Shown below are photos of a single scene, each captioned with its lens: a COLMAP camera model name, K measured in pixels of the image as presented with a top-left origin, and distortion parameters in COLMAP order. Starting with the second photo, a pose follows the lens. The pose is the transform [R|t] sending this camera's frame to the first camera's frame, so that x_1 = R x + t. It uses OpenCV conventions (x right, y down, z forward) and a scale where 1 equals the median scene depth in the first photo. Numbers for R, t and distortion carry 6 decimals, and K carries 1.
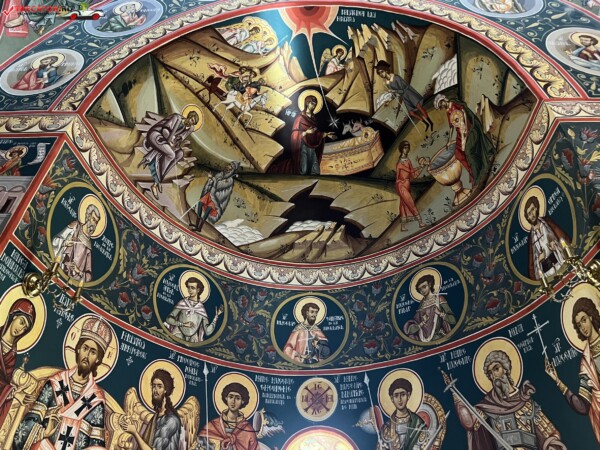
lens RADIAL K [[453.7, 0, 302.1], [0, 453.7, 219.7], [0, 0, 1]] dist [0.034929, -0.040521]
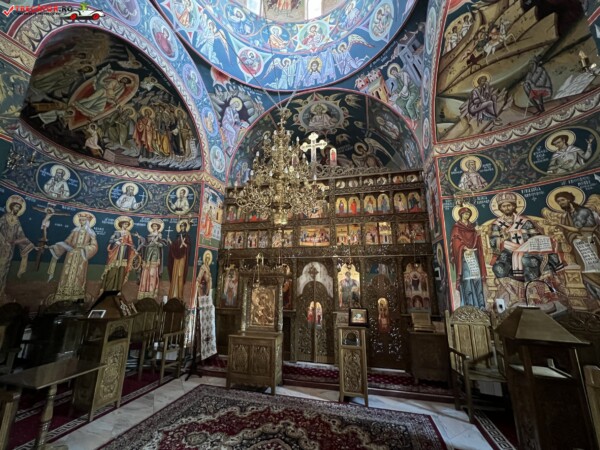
lens RADIAL K [[241.4, 0, 300.5], [0, 241.4, 226.5], [0, 0, 1]] dist [-0.000646, 0.000039]
pose [[-0.212198, -0.244410, -0.946169, 0.779898], [0.605189, 0.727340, -0.323609, 0.089444], [0.767280, -0.641280, -0.006426, 0.062187]]
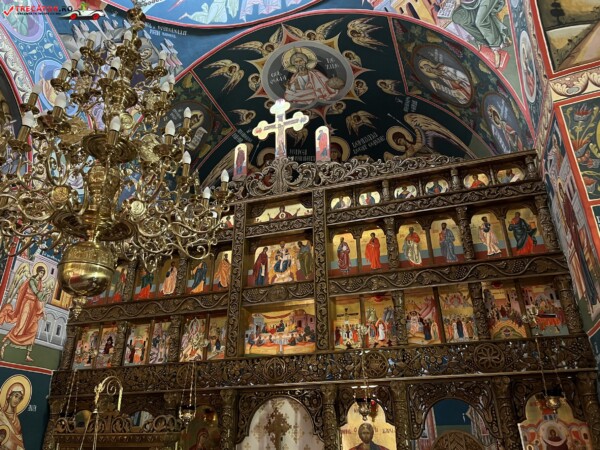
lens RADIAL K [[455.4, 0, 297.8], [0, 455.4, 222.9], [0, 0, 1]] dist [0.044745, -0.053556]
pose [[-0.284852, -0.433946, -0.854722, 0.391544], [0.605587, 0.609718, -0.511379, 0.145974], [0.743050, -0.663276, 0.089113, 0.189128]]
